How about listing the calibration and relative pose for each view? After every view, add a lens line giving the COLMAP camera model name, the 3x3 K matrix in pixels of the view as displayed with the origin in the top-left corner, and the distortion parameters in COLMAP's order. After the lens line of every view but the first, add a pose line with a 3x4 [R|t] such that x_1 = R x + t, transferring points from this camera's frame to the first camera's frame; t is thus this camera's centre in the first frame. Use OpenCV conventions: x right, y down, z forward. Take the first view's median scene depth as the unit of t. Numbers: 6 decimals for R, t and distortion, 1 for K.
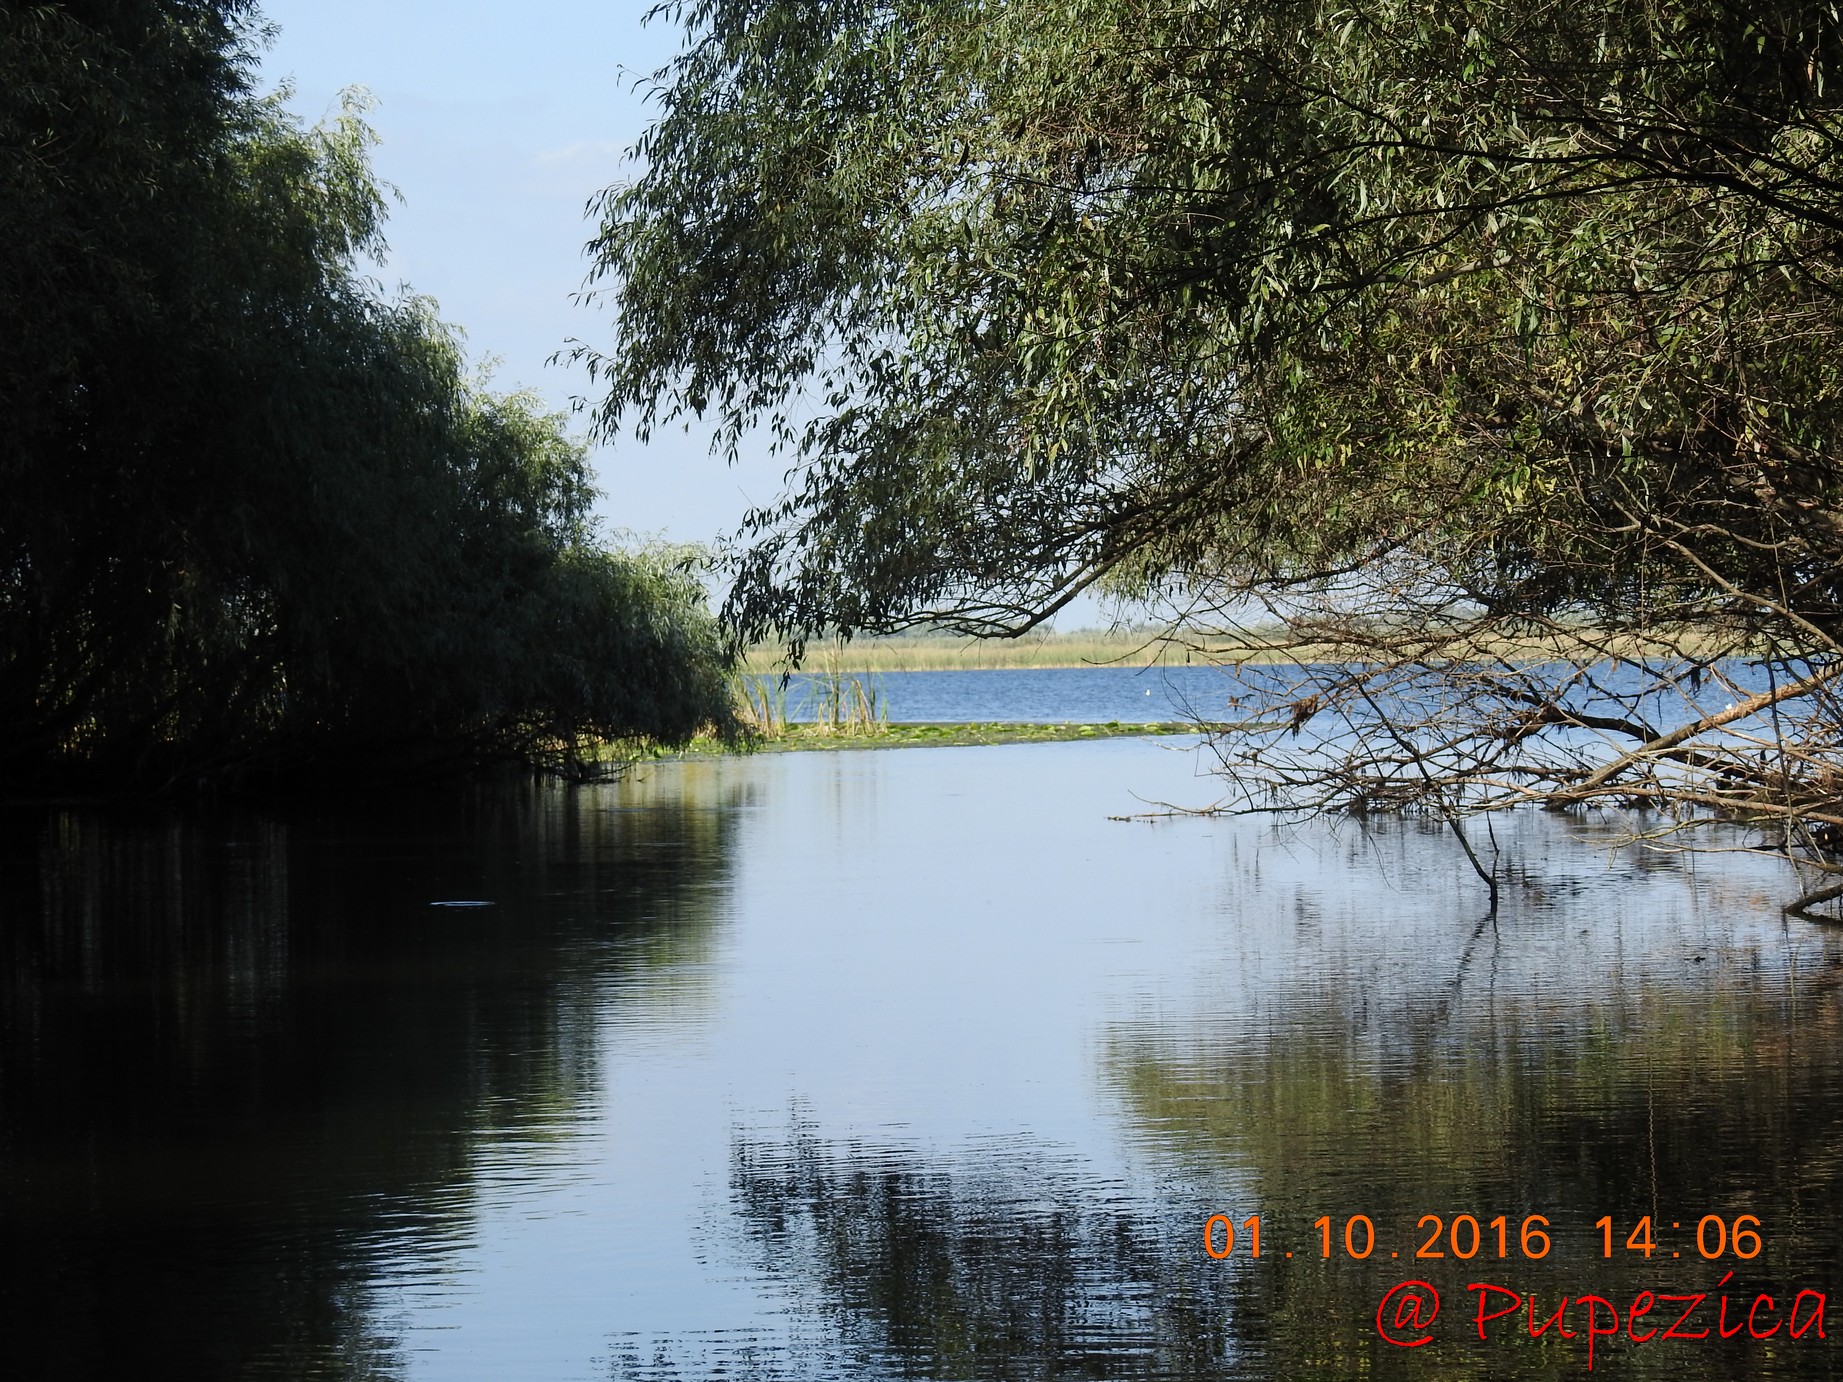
lens RADIAL K [[6699.8, 0, 921.3], [0, 6699.8, 688.3], [0, 0, 1]] dist [-0.057310, 0.000000]
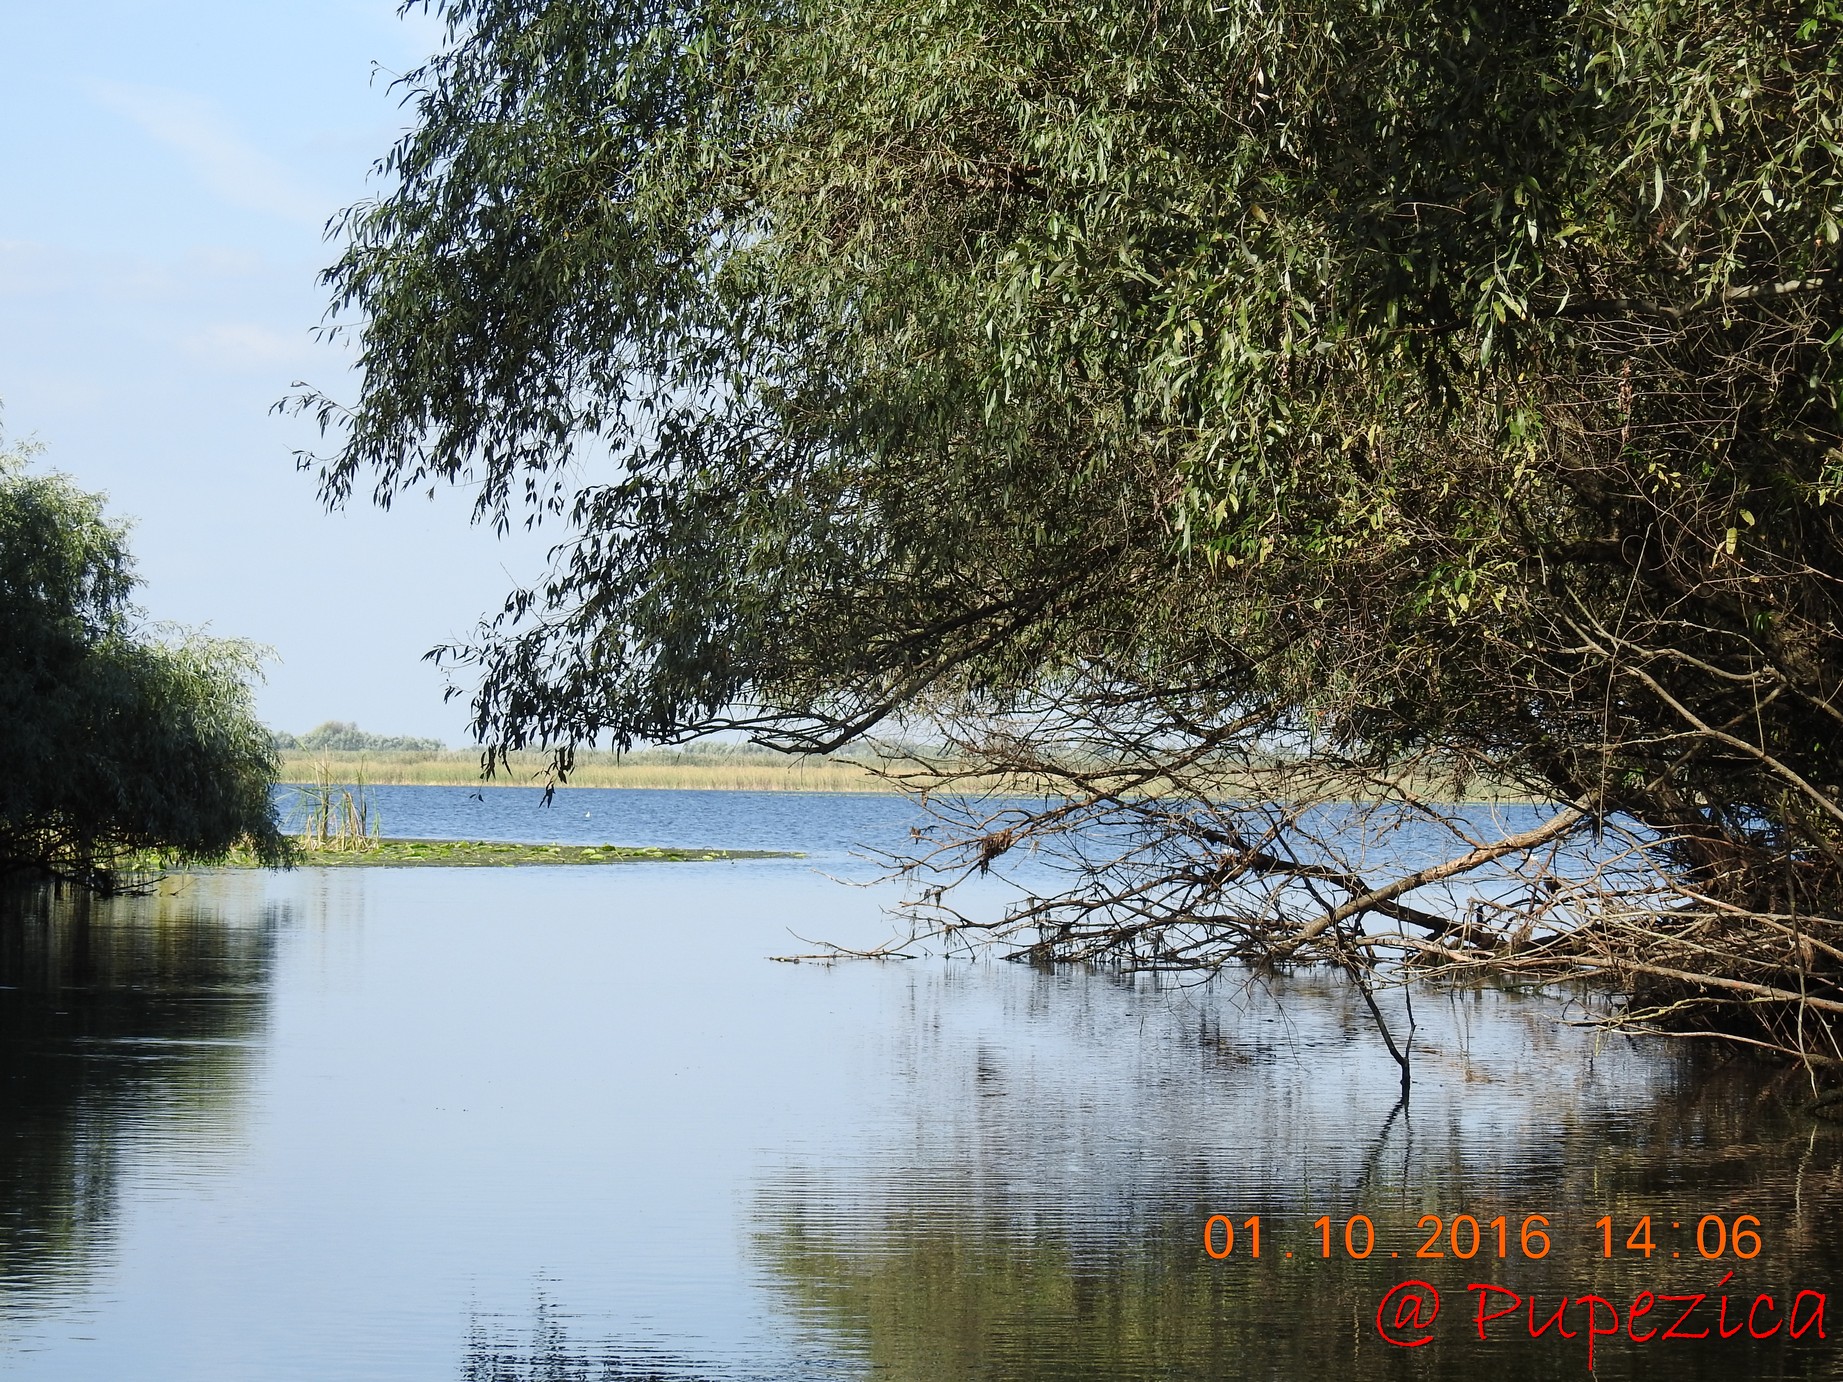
lens RADIAL K [[6699.8, 0, 923.0], [0, 6699.8, 695.1], [0, 0, 1]] dist [-0.057310, 0.000000]
pose [[0.995192, 0.035812, 0.091163, -0.049471], [-0.034217, 0.999234, -0.019005, 0.000680], [-0.091774, 0.015794, 0.995655, 0.150286]]
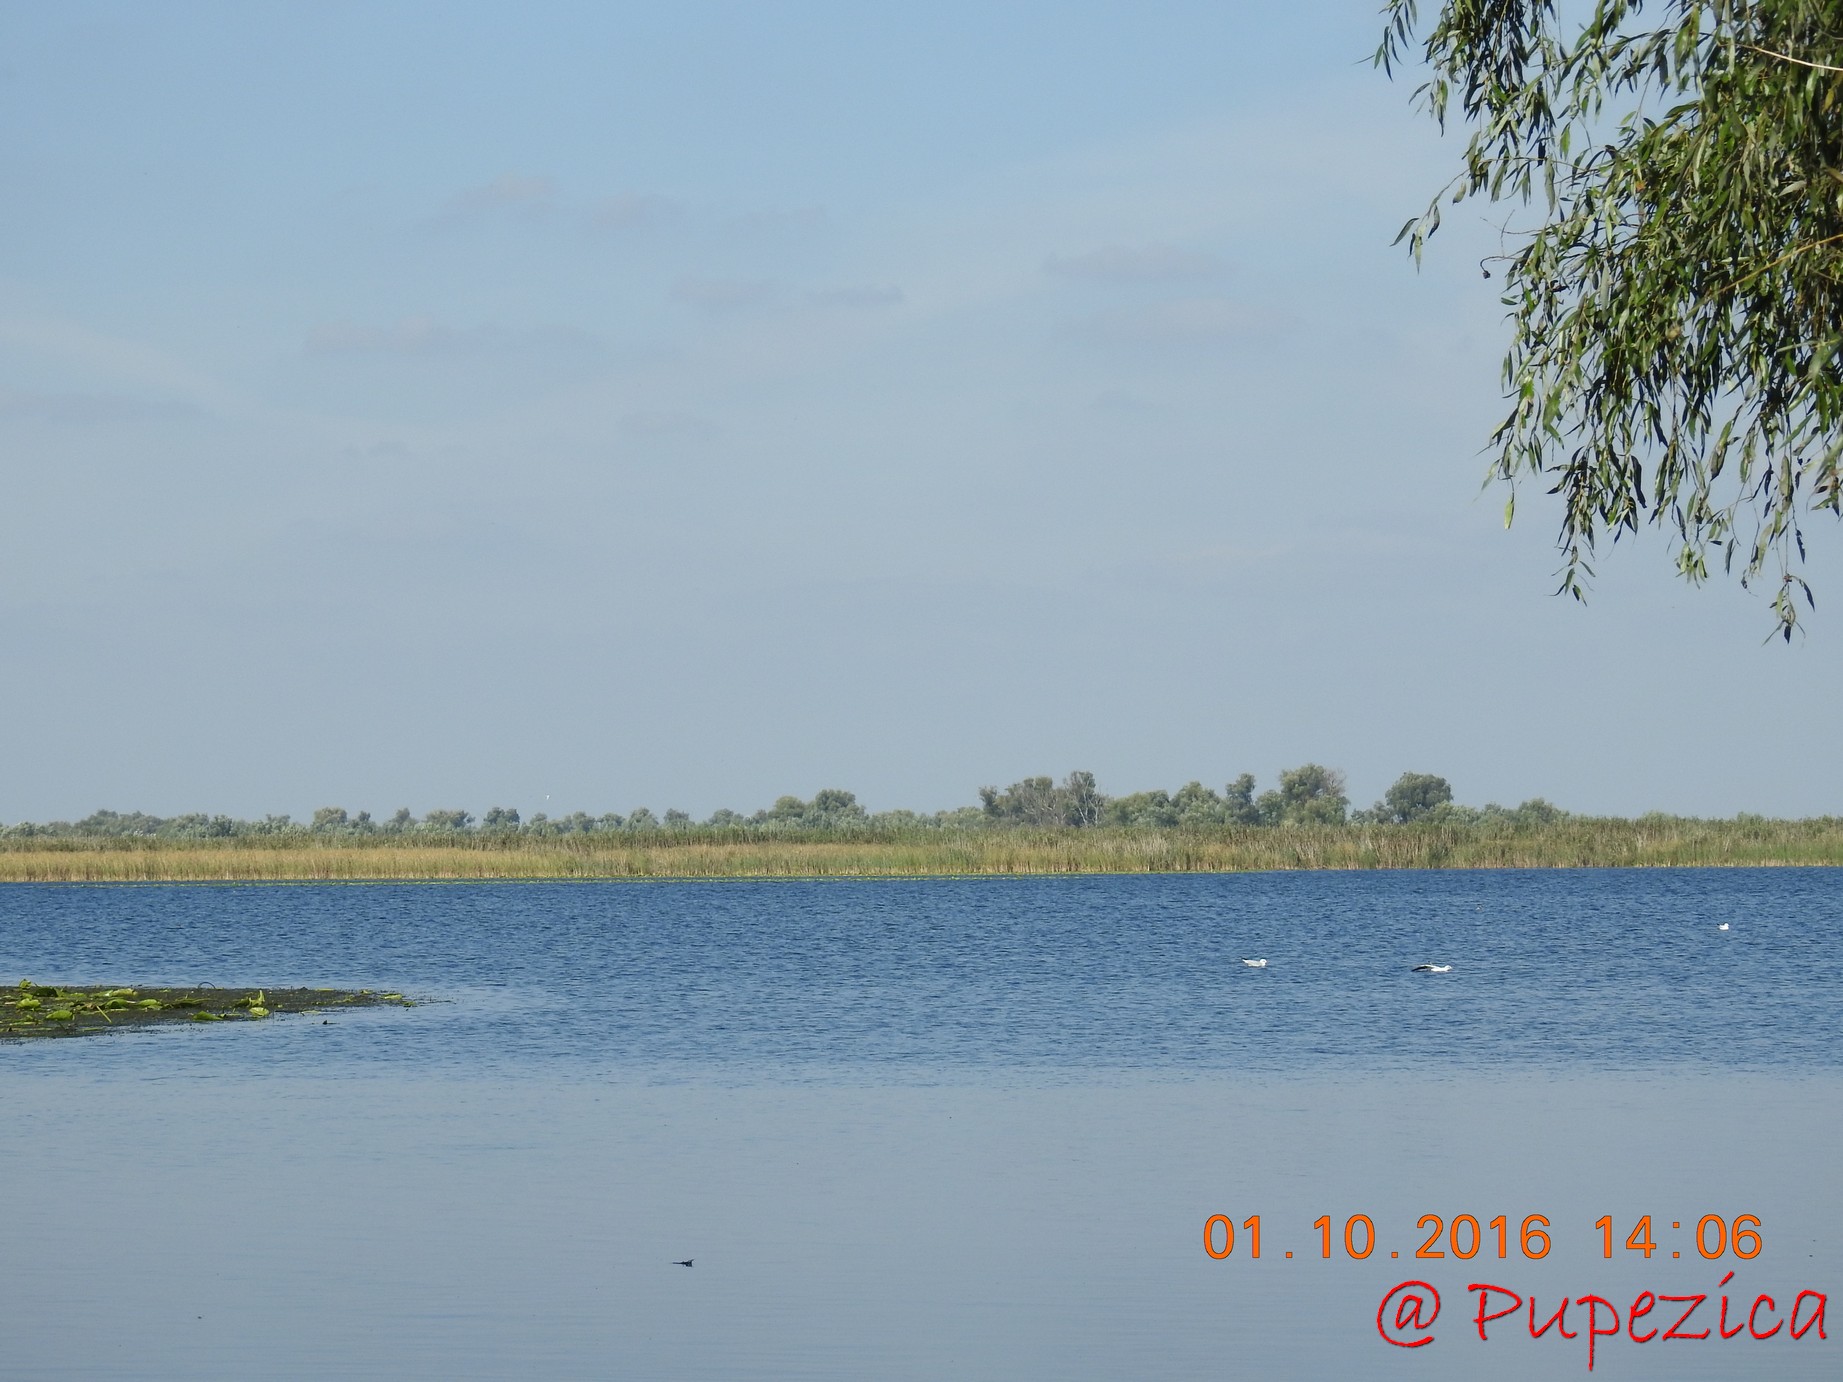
lens RADIAL K [[8005.3, 0, 908.8], [0, 8005.3, 700.4], [0, 0, 1]] dist [0.143296, 0.000000]
pose [[0.984574, 0.014586, 0.174359, -0.054805], [-0.009927, 0.999571, -0.027566, -0.003289], [-0.174686, 0.025410, 0.984296, 1.159356]]
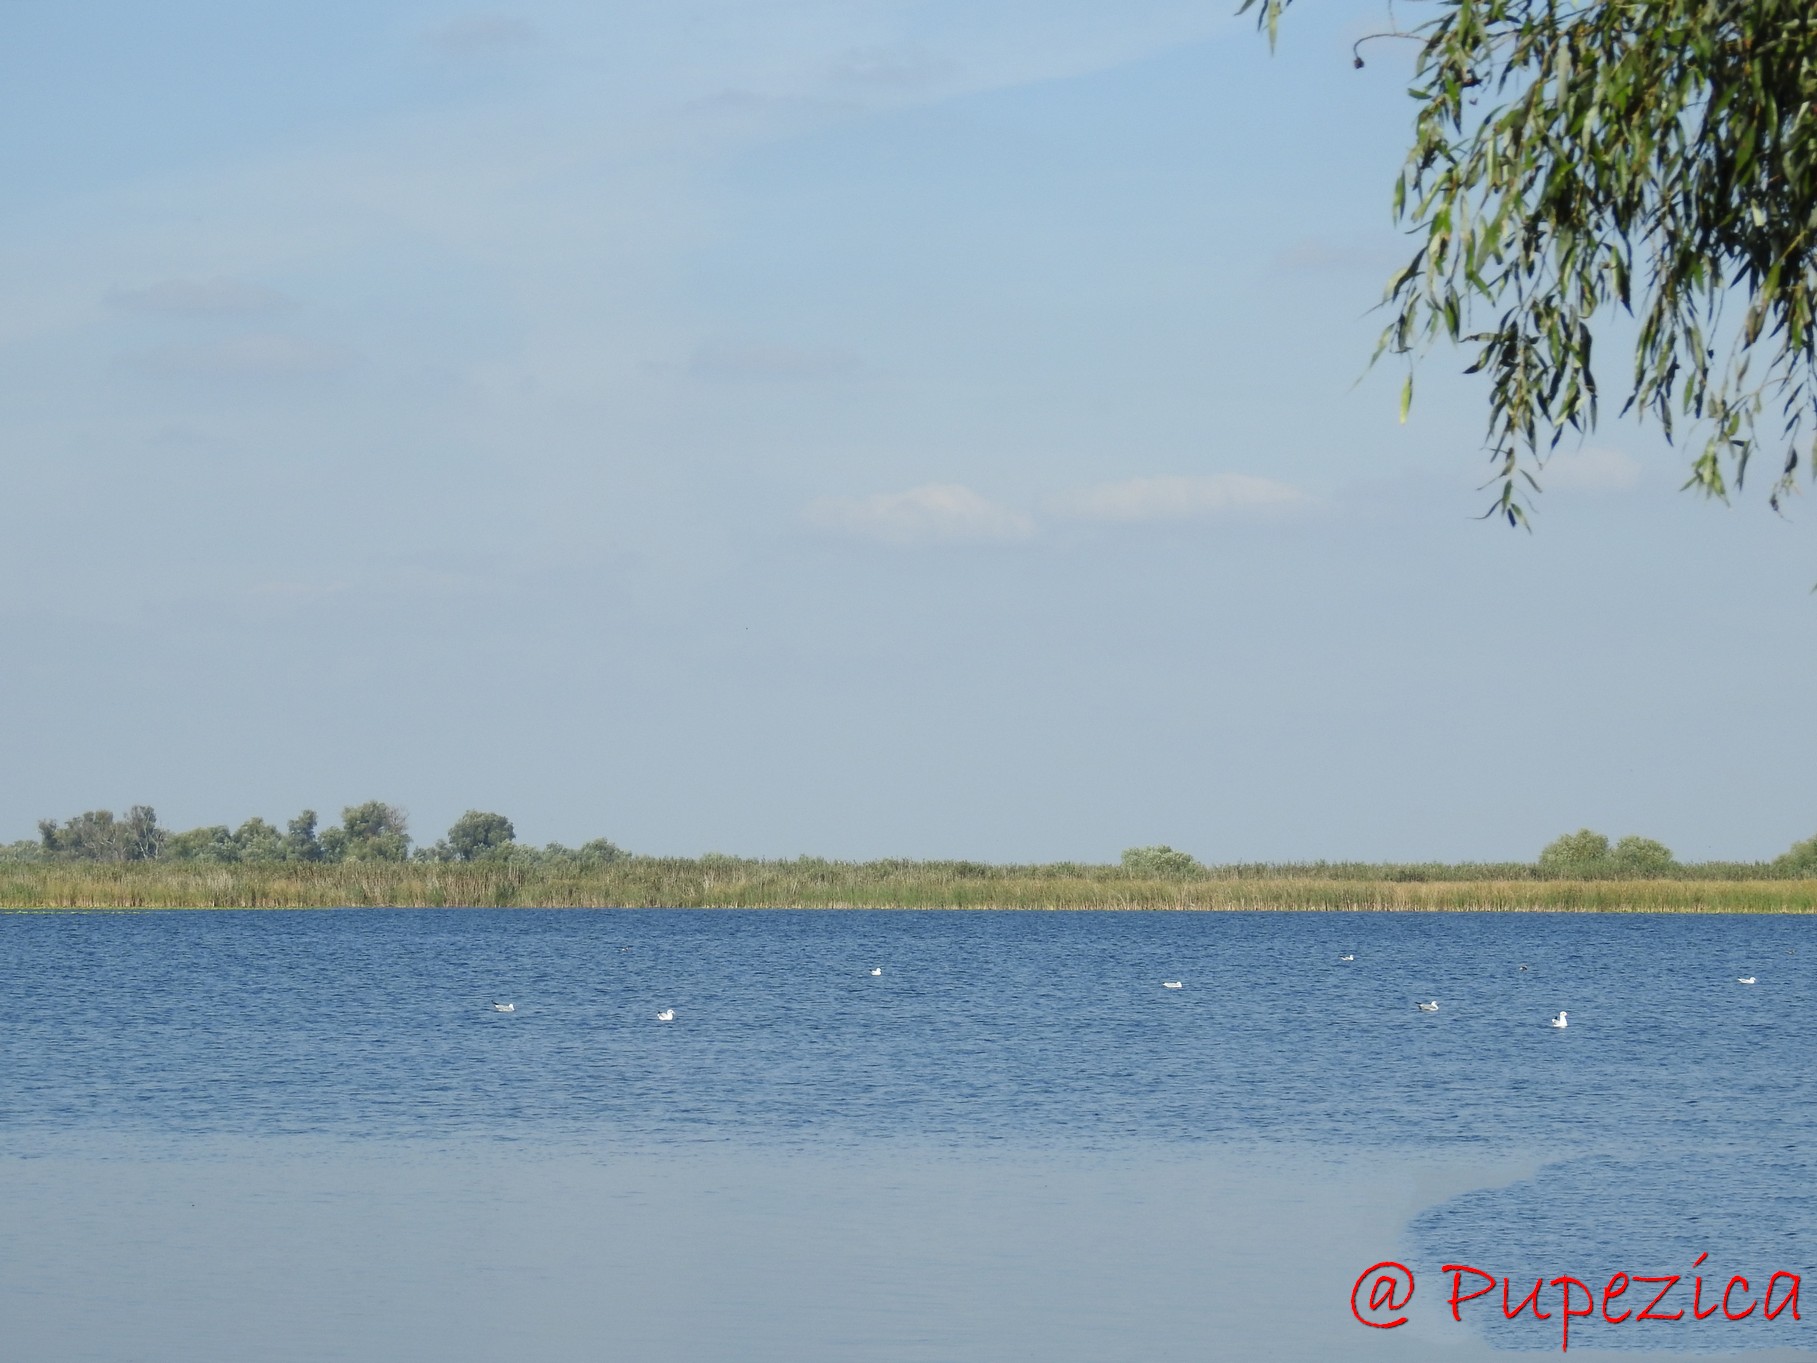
lens RADIAL K [[7892.4, 0, 922.1], [0, 7892.4, 673.1], [0, 0, 1]] dist [0.143296, 0.000000]
pose [[0.956183, 0.030973, 0.291128, -0.048828], [-0.020802, 0.999062, -0.037970, -0.004088], [-0.292031, 0.030251, 0.955930, 1.378576]]
